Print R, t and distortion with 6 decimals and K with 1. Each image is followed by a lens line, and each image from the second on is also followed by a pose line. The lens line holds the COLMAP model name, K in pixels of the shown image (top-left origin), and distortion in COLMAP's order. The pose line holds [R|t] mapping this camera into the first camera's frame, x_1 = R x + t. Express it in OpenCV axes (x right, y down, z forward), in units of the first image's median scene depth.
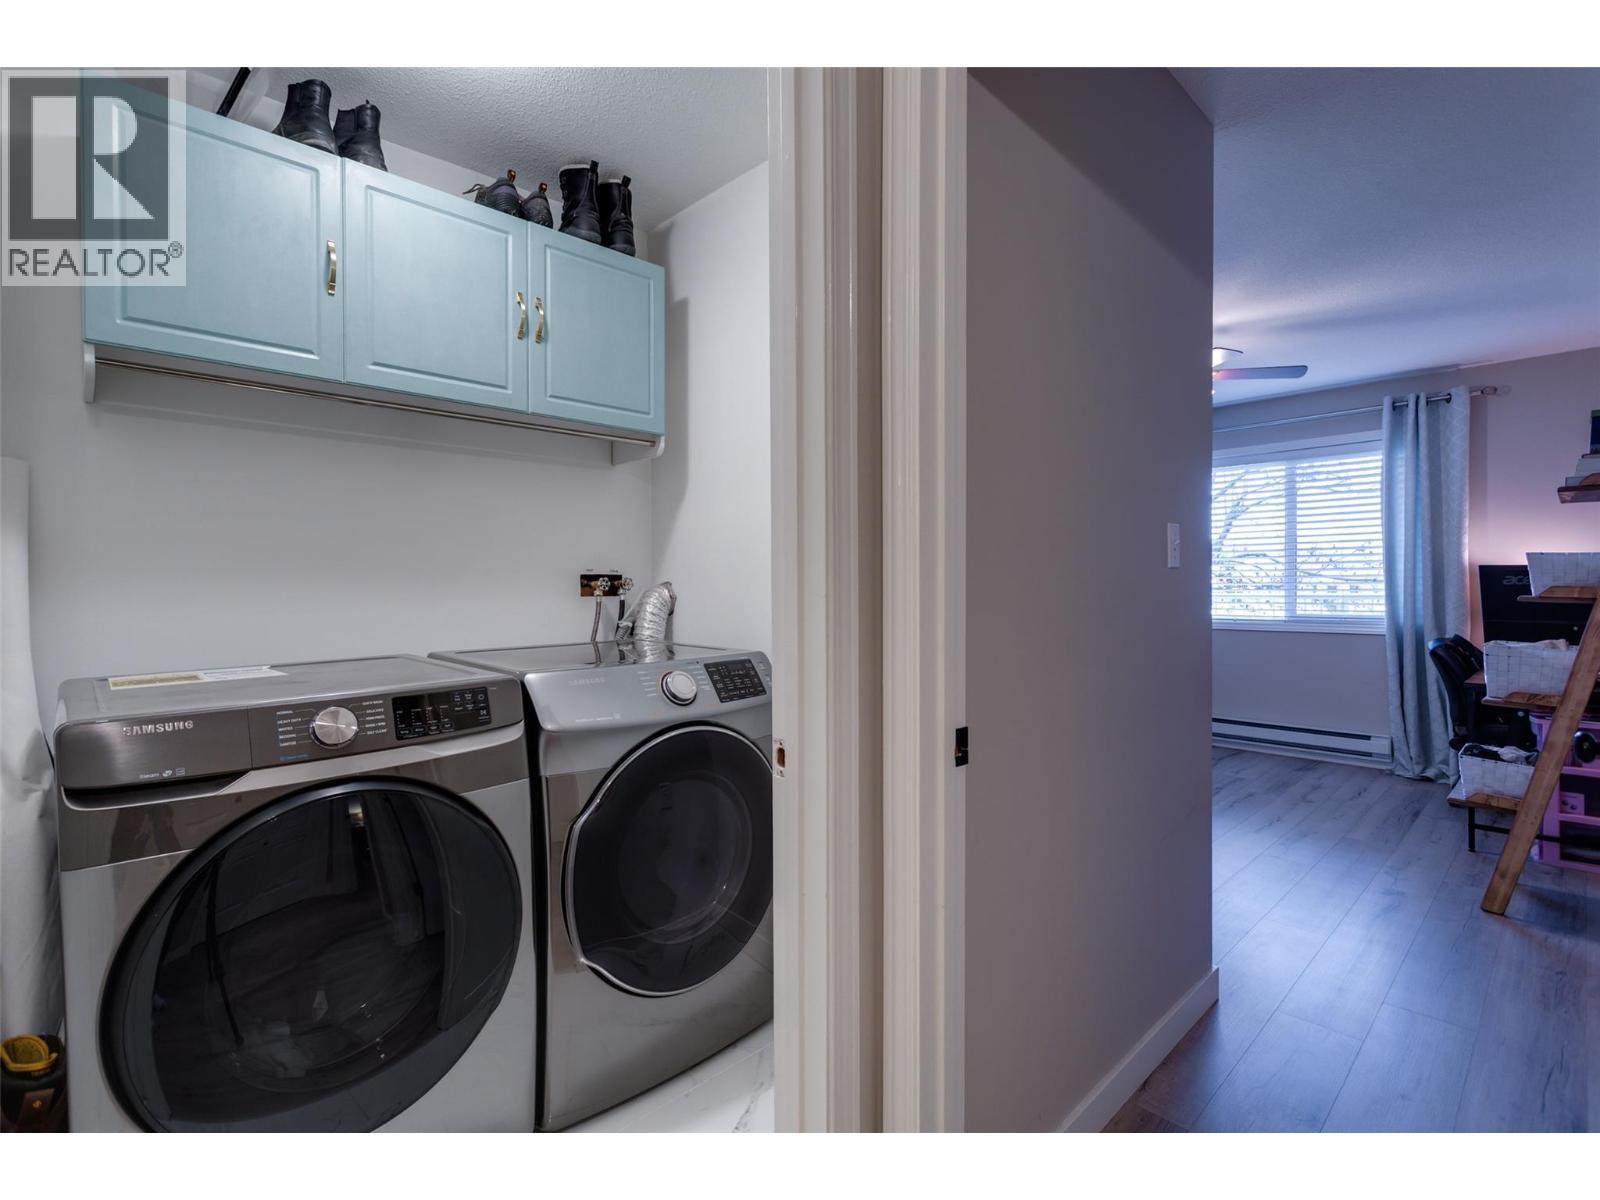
lens RADIAL K [[771.2, 0, 785.9], [0, 771.2, 591.3], [0, 0, 1]] dist [0.005730, 0.002436]
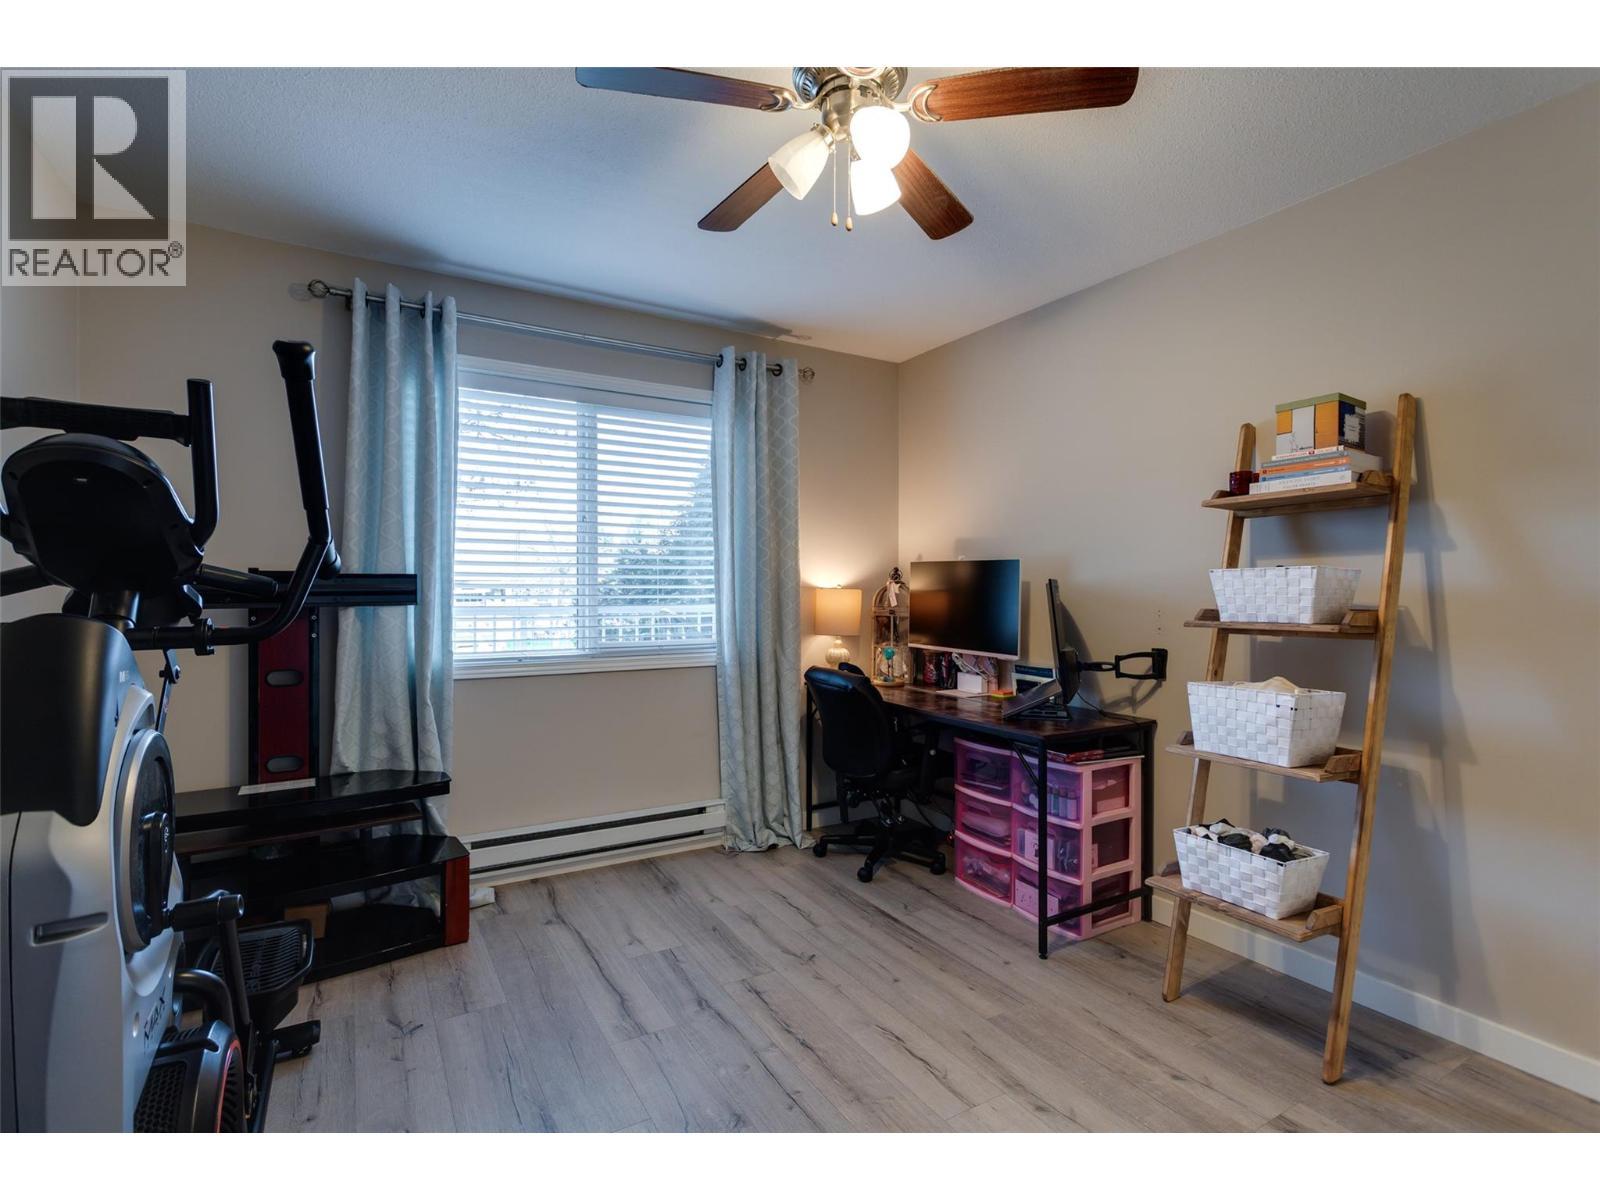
lens RADIAL K [[771.2, 0, 805.6], [0, 771.2, 586.3], [0, 0, 1]] dist [0.005730, 0.002436]
pose [[0.219432, 0.002667, 0.975624, 0.085876], [0.003049, 0.999990, -0.003420, -0.021632], [-0.975623, 0.003725, 0.219421, 0.935200]]
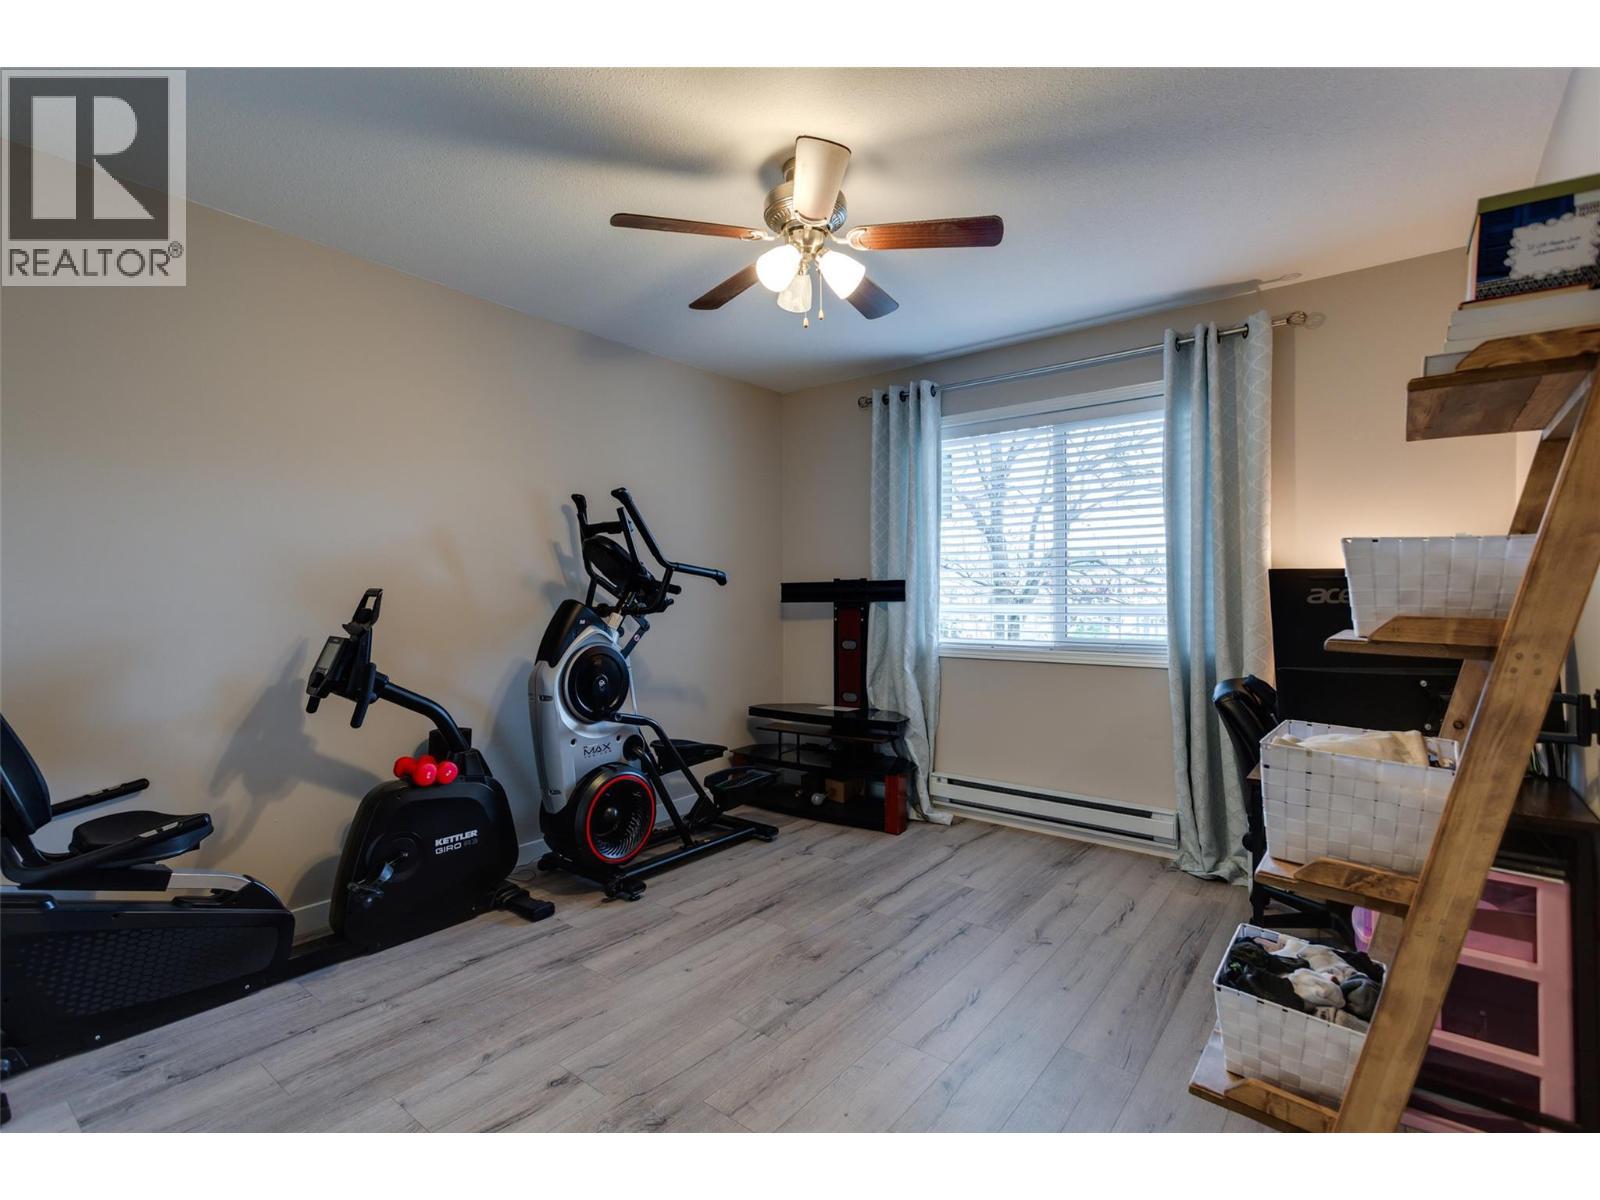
lens RADIAL K [[771.2, 0, 778.8], [0, 771.2, 597.4], [0, 0, 1]] dist [0.005730, 0.002436]
pose [[0.991892, -0.004549, 0.127000, 0.411798], [0.004744, 0.999988, -0.001237, -0.012525], [-0.126992, 0.001829, 0.991902, 0.429259]]
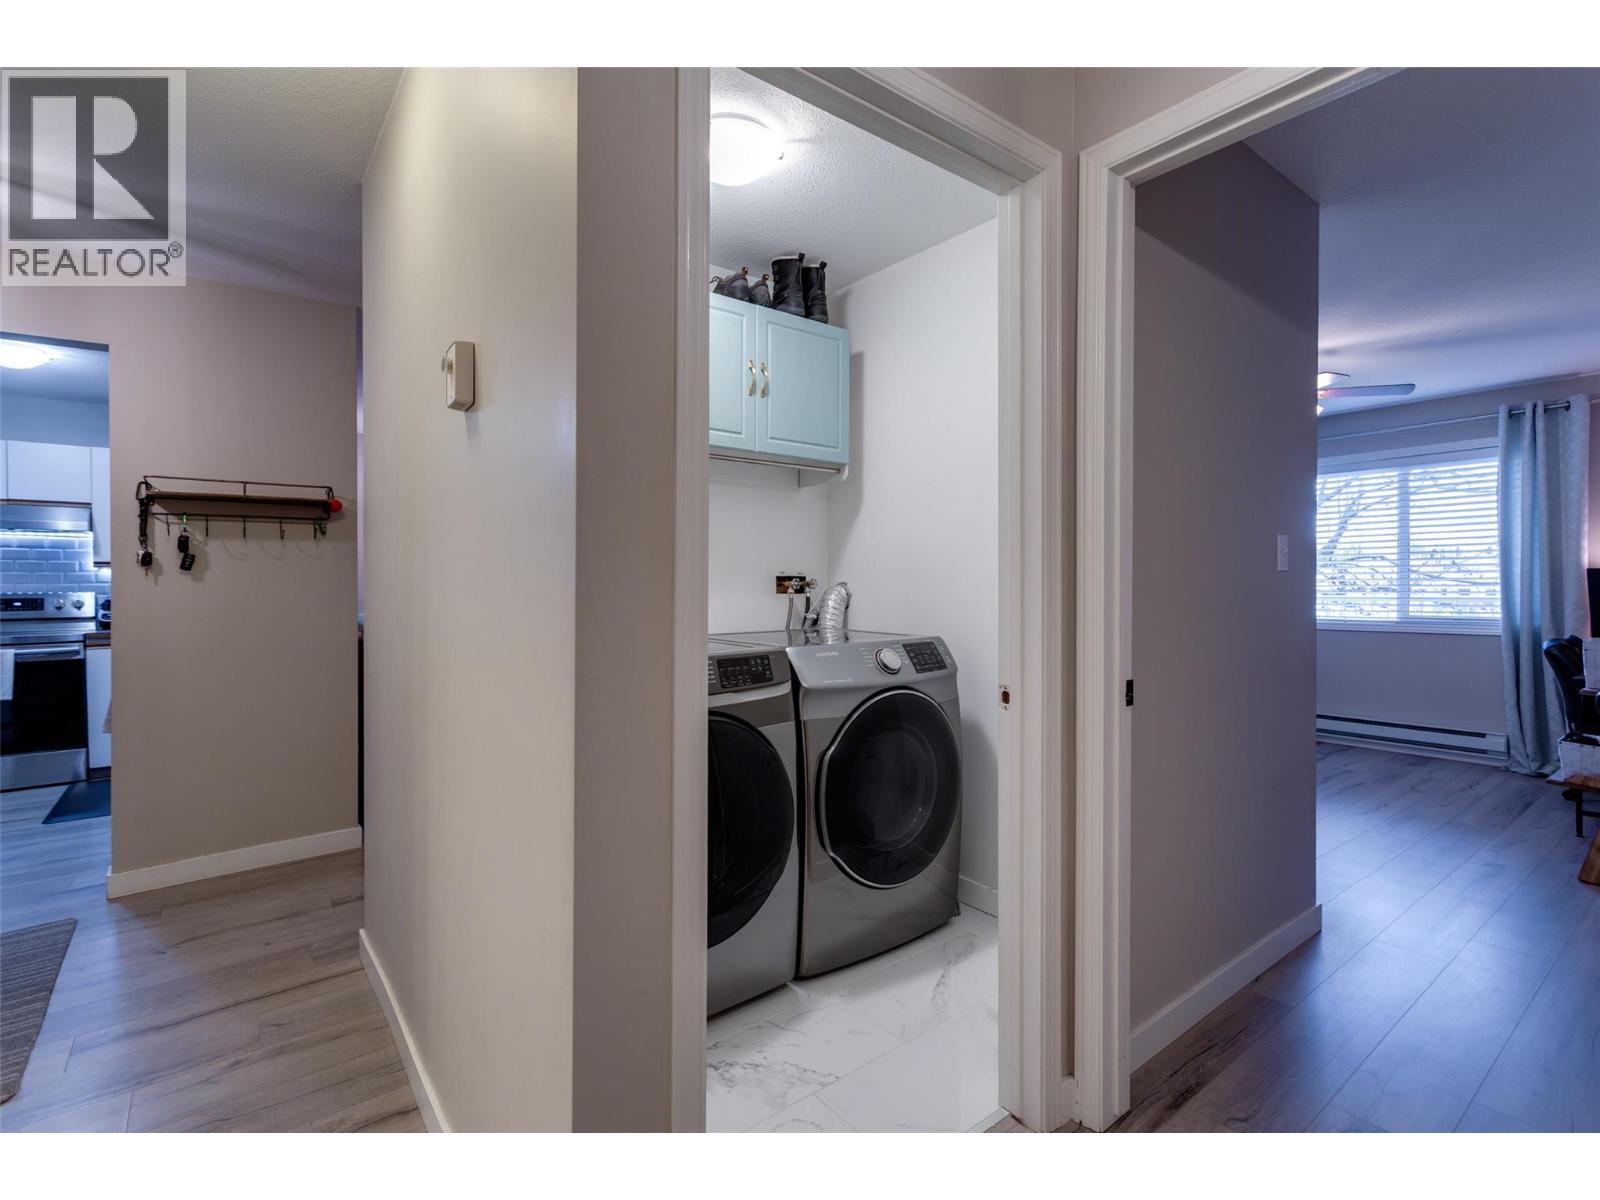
lens RADIAL K [[771.2, 0, 786.3], [0, 771.2, 591.1], [0, 0, 1]] dist [0.005730, 0.002436]
pose [[0.994515, 0.003315, -0.104541, -0.079520], [-0.003615, 0.999990, -0.002682, 0.003805], [0.104532, 0.003046, 0.994517, -0.157629]]
